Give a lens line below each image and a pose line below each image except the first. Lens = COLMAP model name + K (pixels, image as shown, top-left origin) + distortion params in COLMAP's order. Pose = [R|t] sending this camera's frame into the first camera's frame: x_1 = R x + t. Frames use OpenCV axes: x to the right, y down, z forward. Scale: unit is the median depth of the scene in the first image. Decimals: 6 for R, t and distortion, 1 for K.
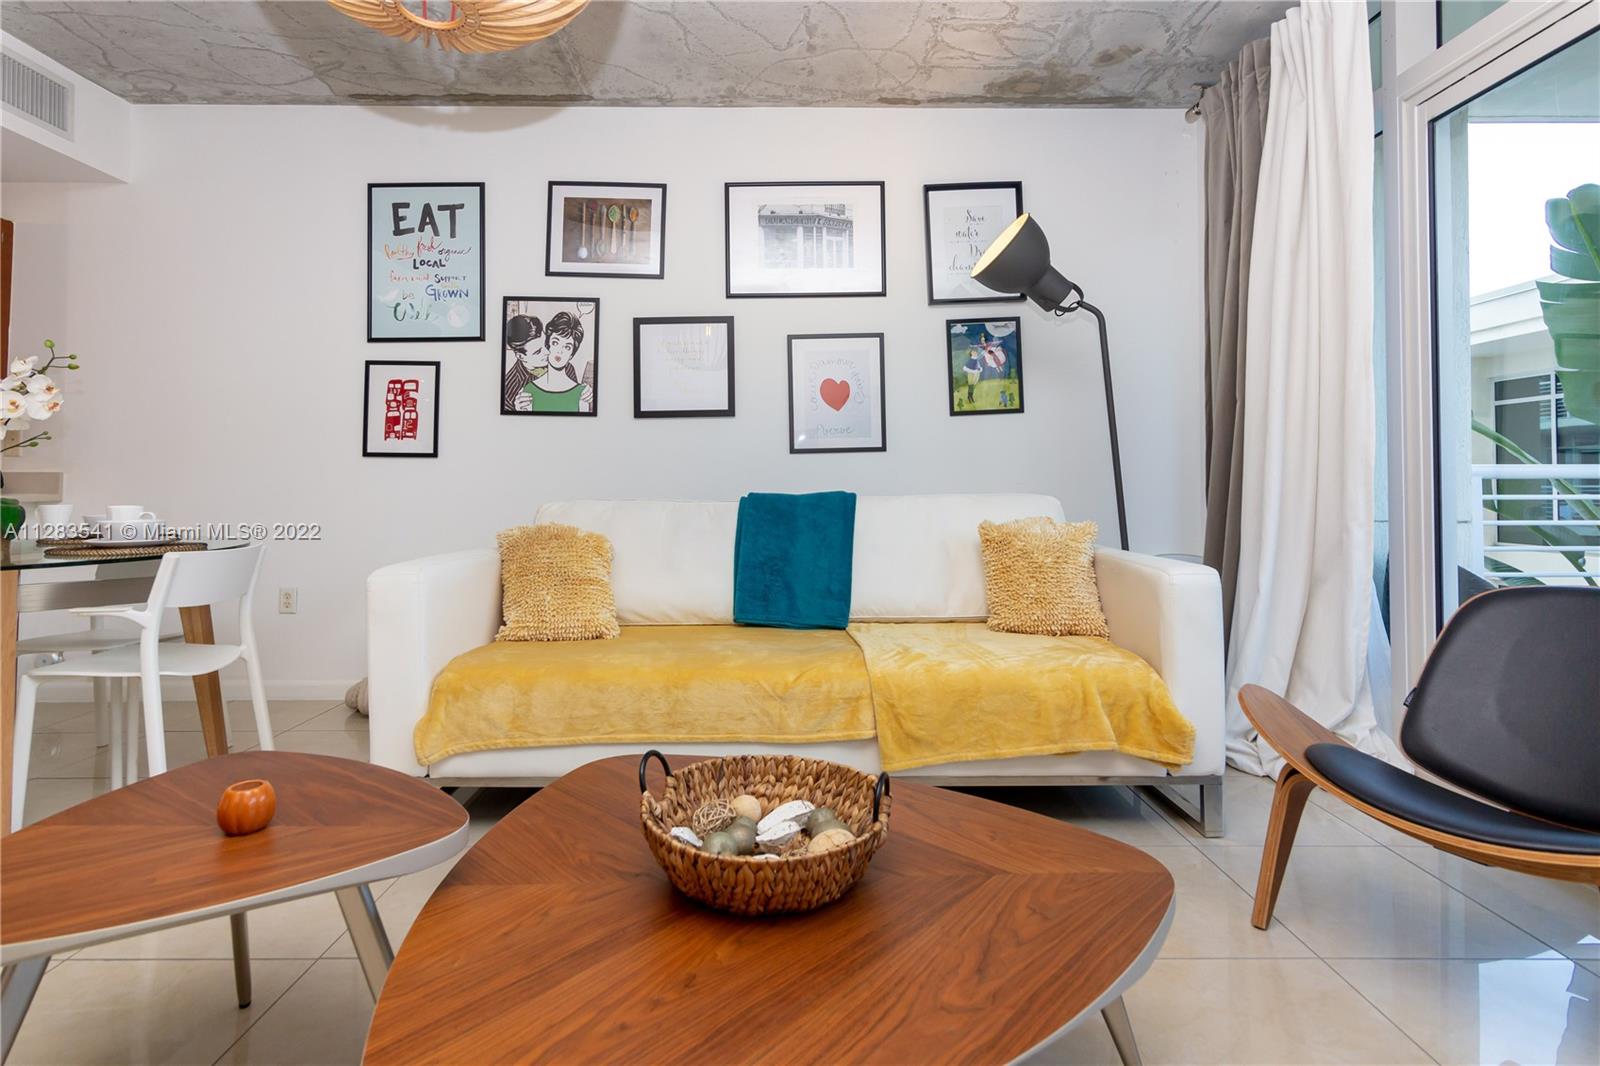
lens RADIAL K [[819.6, 0, 783.5], [0, 819.6, 471.5], [0, 0, 1]] dist [0.002791, 0.000205]
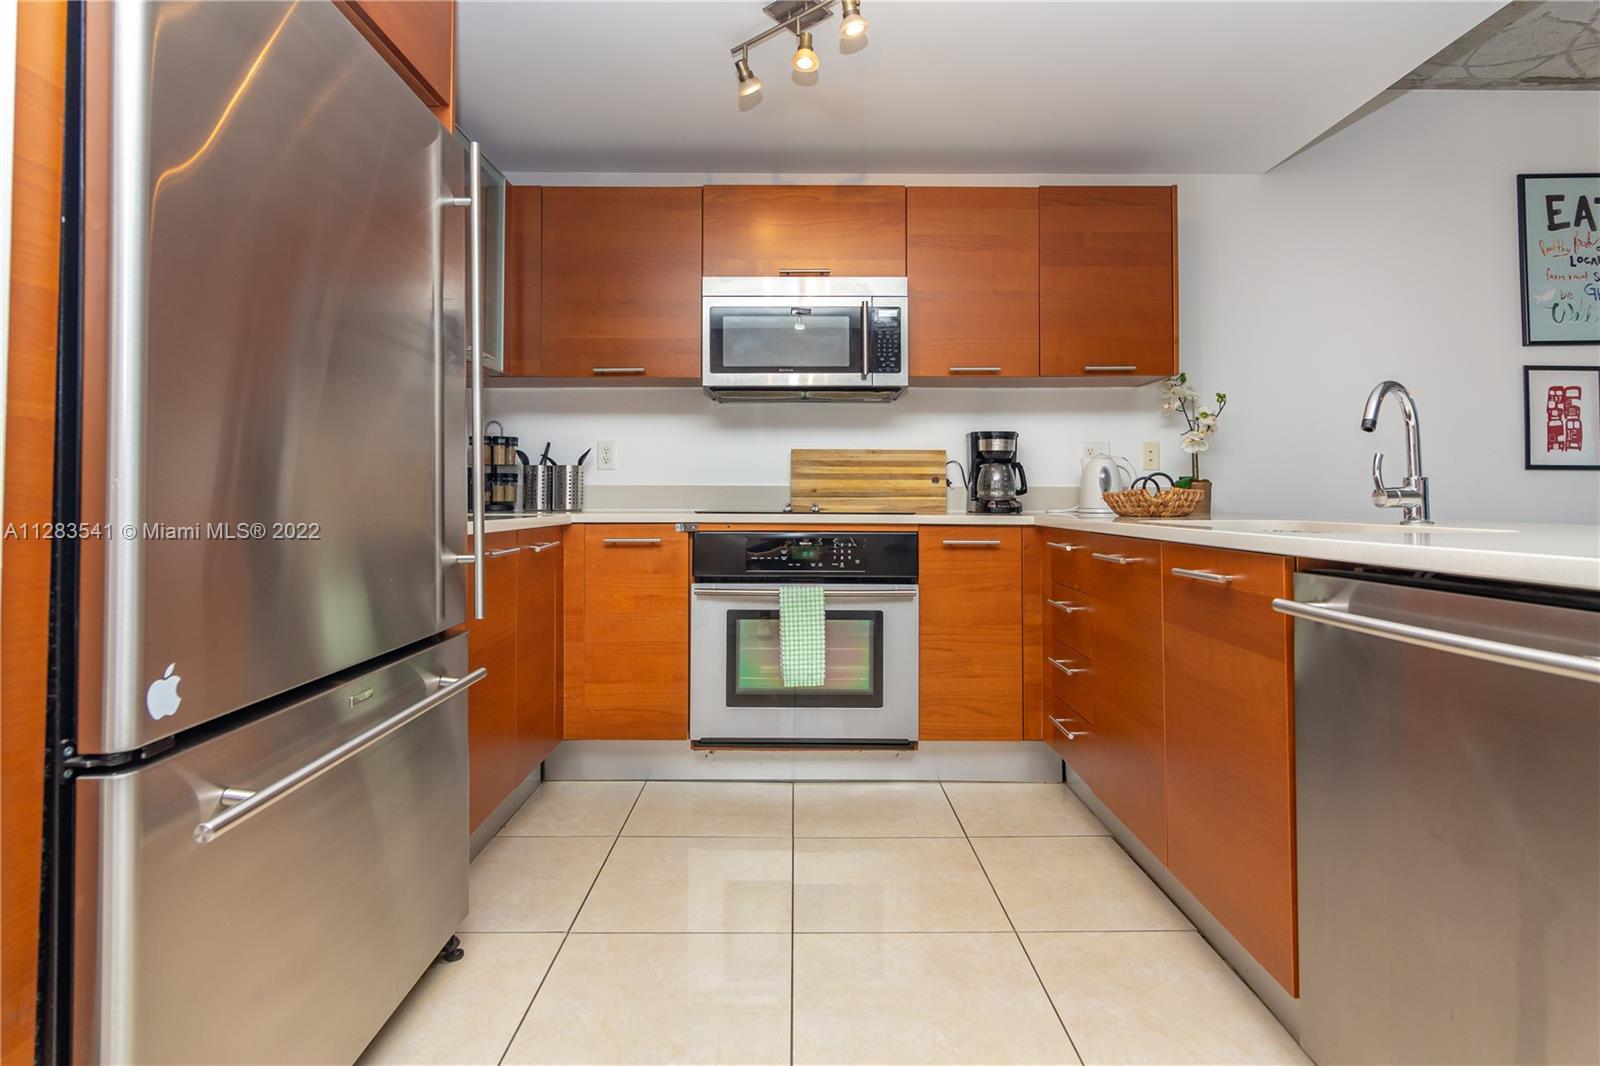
lens RADIAL K [[787.2, 0, 798.3], [0, 787.2, 476.9], [0, 0, 1]] dist [0.001501, 0.000558]
pose [[0.999999, -0.001146, 0.000377, -1.325055], [0.001144, 0.999987, 0.004967, -0.014784], [-0.000383, -0.004966, 0.999988, 0.108229]]
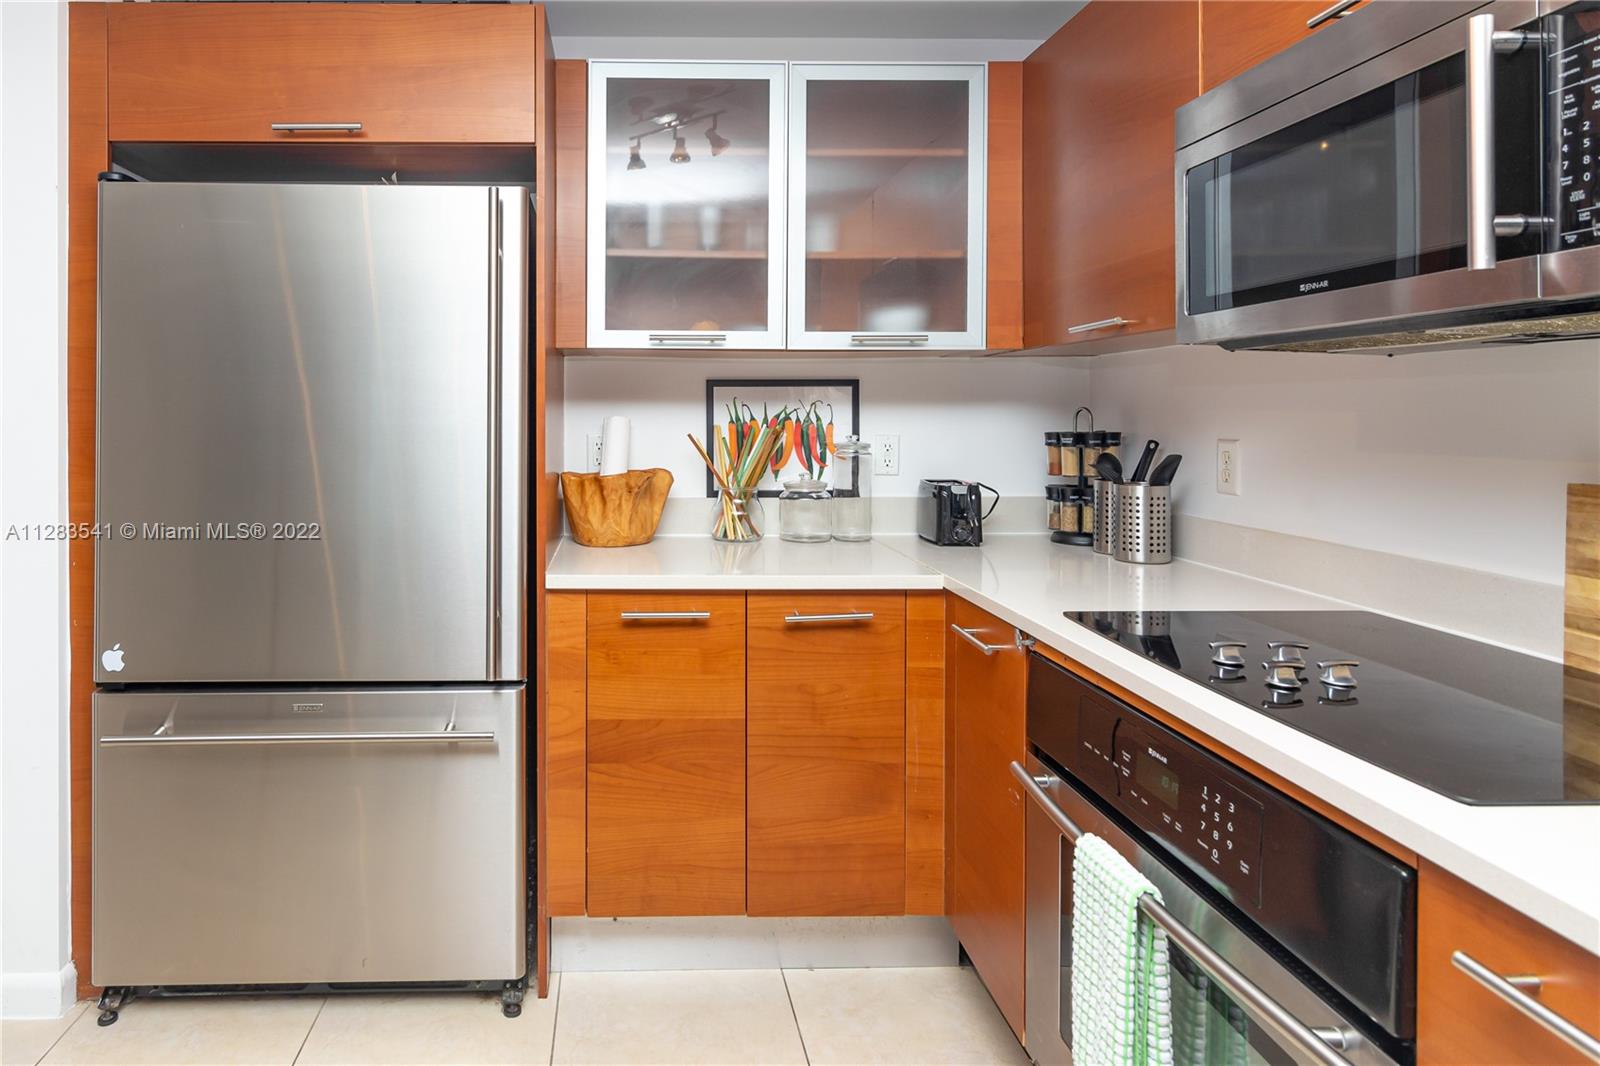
lens RADIAL K [[916.6, 0, 632.6], [0, 916.6, 417.9], [0, 0, 1]] dist [0.001246, 0.000482]
pose [[0.008035, 0.003938, -0.999960, -0.999893], [0.030922, 0.999513, 0.004185, -0.076822], [0.999490, -0.030955, 0.007909, 0.630296]]
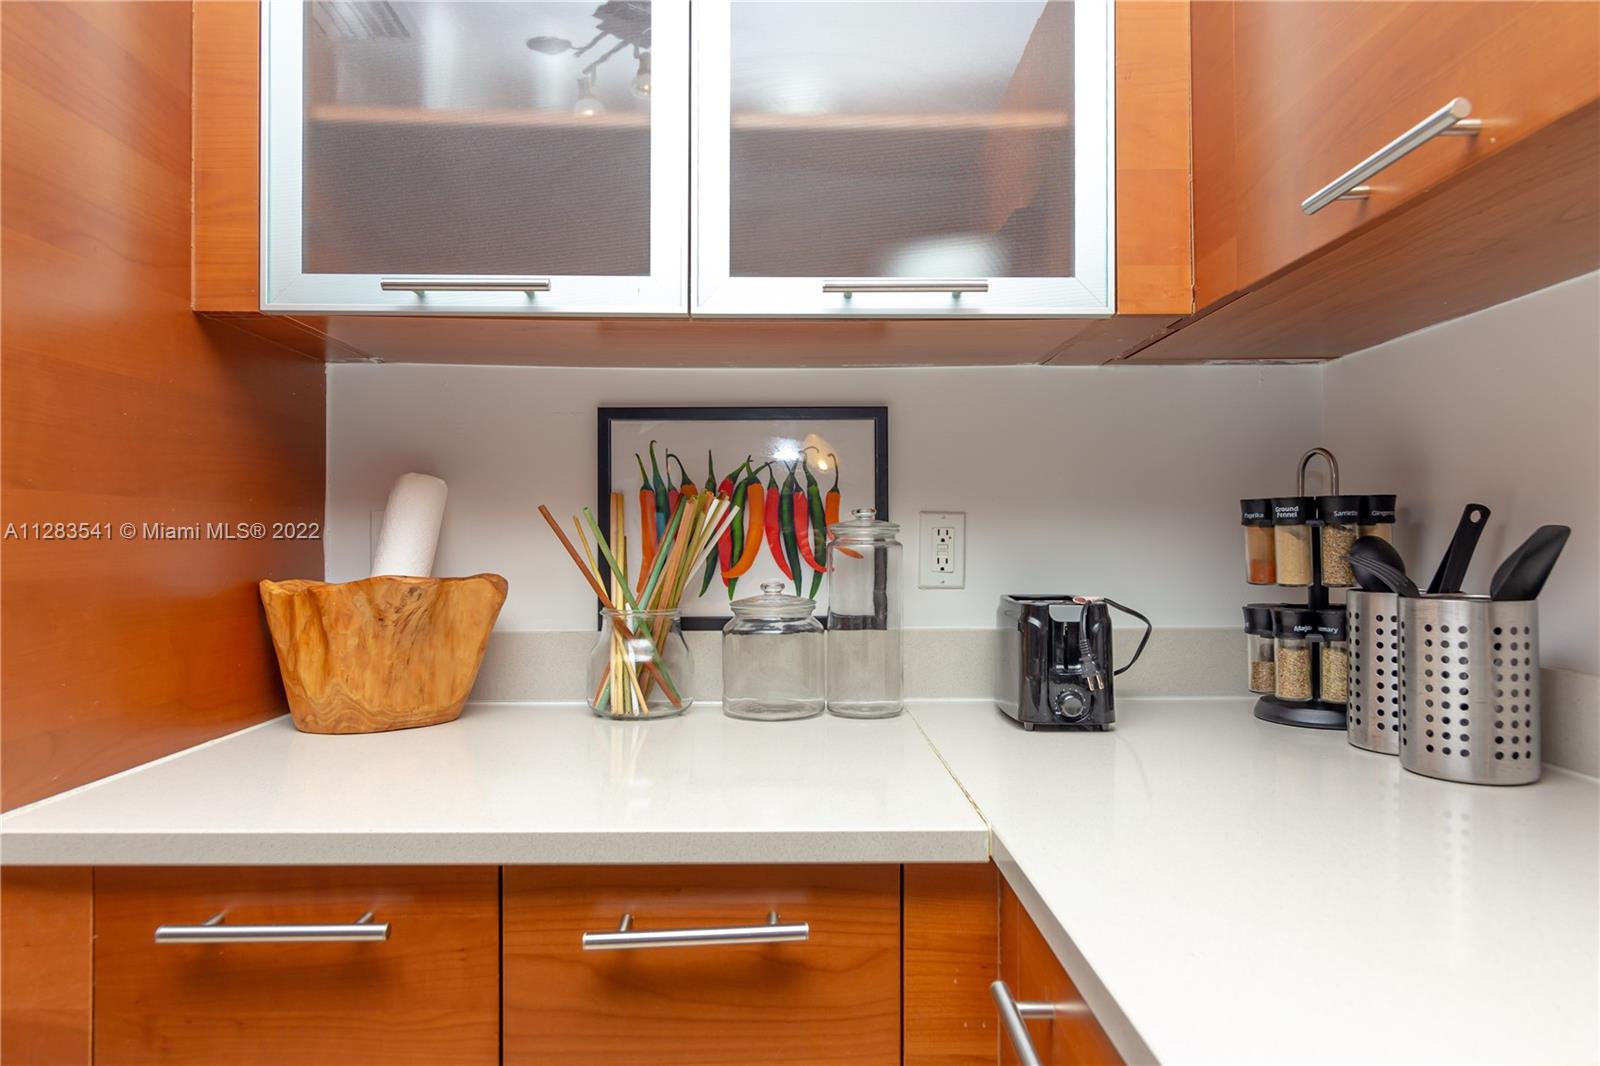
lens RADIAL K [[971.5, 0, 795.2], [0, 971.5, 530.1], [0, 0, 1]] dist [0.001558, -0.000039]
pose [[0.008325, -0.013025, -0.999881, -1.310026], [0.033049, 0.999372, -0.012743, -0.043973], [0.999419, -0.032939, 0.008750, 0.768575]]
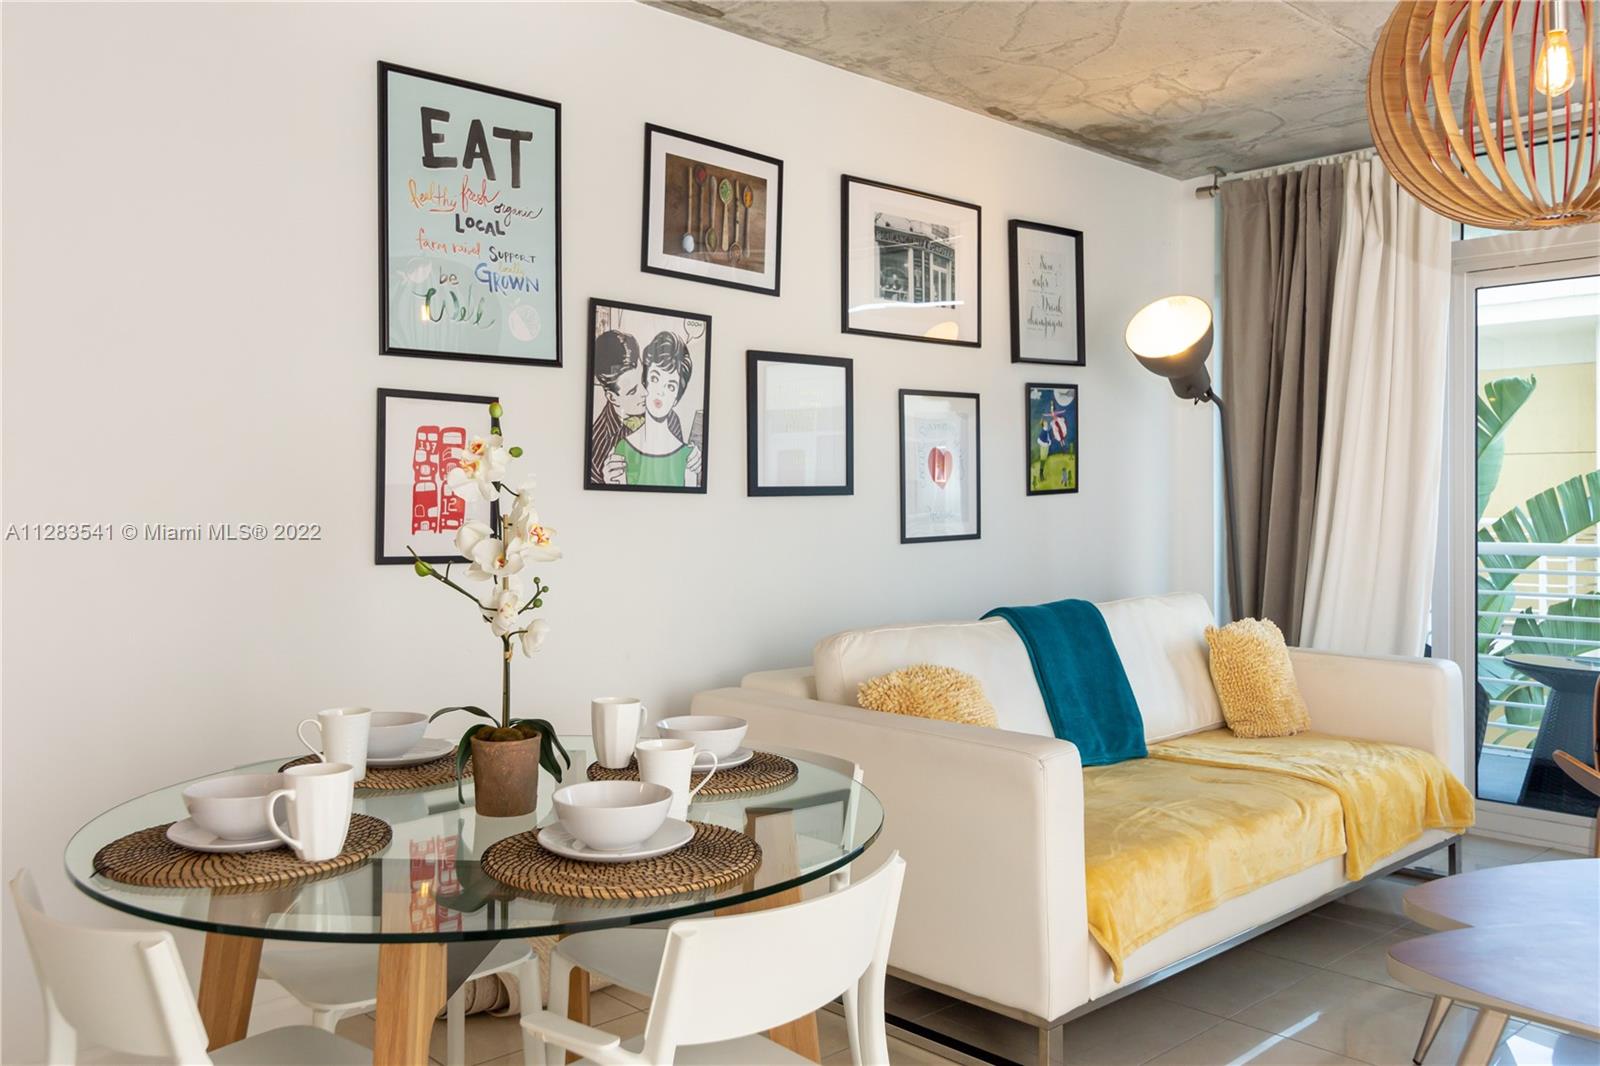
lens RADIAL K [[1301.9, 0, 802.5], [0, 1301.9, 493.2], [0, 0, 1]] dist [0.001410, -0.001579]
pose [[0.730226, 0.008103, 0.683157, -0.891198], [-0.022763, 0.999663, 0.012474, -0.082371], [-0.682826, -0.024659, 0.730165, 0.173009]]
